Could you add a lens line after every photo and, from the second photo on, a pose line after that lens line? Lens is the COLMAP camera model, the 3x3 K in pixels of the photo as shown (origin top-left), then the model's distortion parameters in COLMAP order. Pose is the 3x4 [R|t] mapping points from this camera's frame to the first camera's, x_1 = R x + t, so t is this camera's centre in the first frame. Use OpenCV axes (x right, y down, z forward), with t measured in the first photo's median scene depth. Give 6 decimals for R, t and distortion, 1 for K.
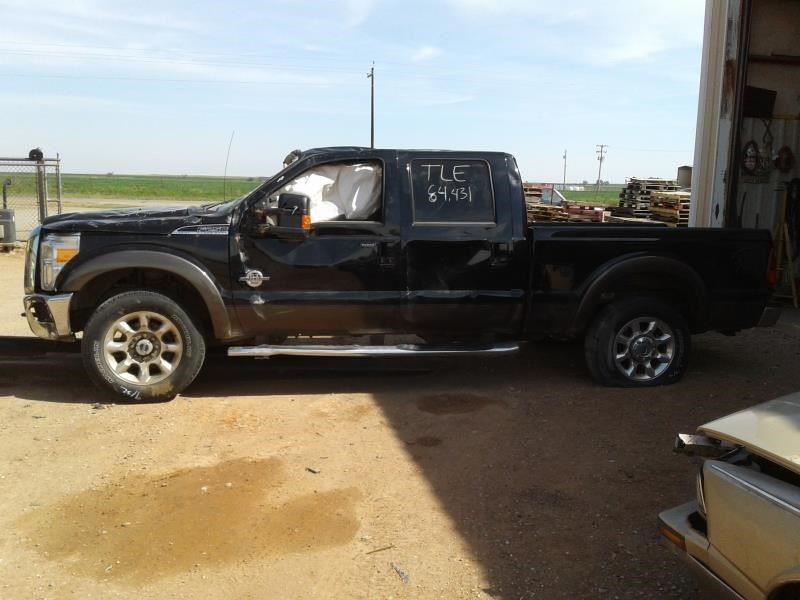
lens RADIAL K [[769.3, 0, 400.0], [0, 769.3, 300.0], [0, 0, 1]] dist [0.025522, -0.024974]
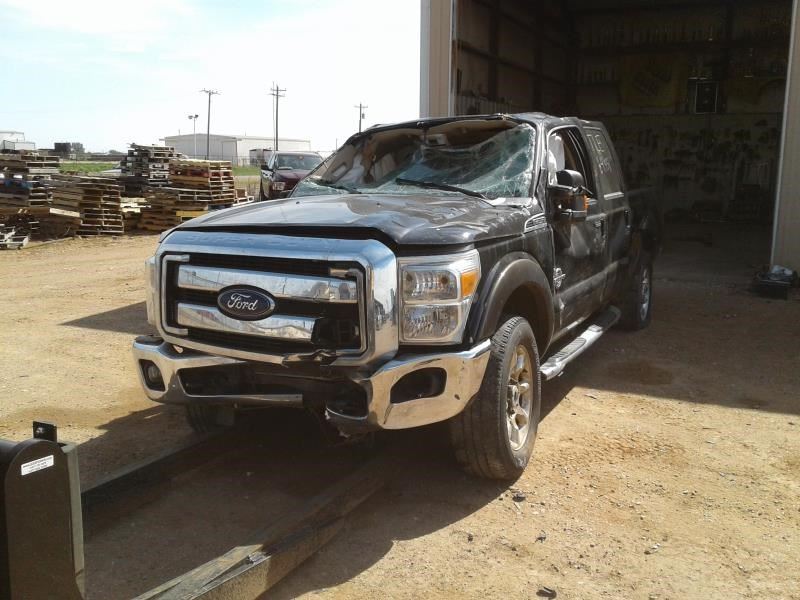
lens RADIAL K [[769.3, 0, 400.0], [0, 769.3, 300.0], [0, 0, 1]] dist [0.025522, -0.024974]
pose [[0.580760, -0.160815, 0.798033, -0.314168], [0.125097, 0.986280, 0.107712, -0.037680], [-0.804406, 0.037277, 0.592910, 0.223334]]
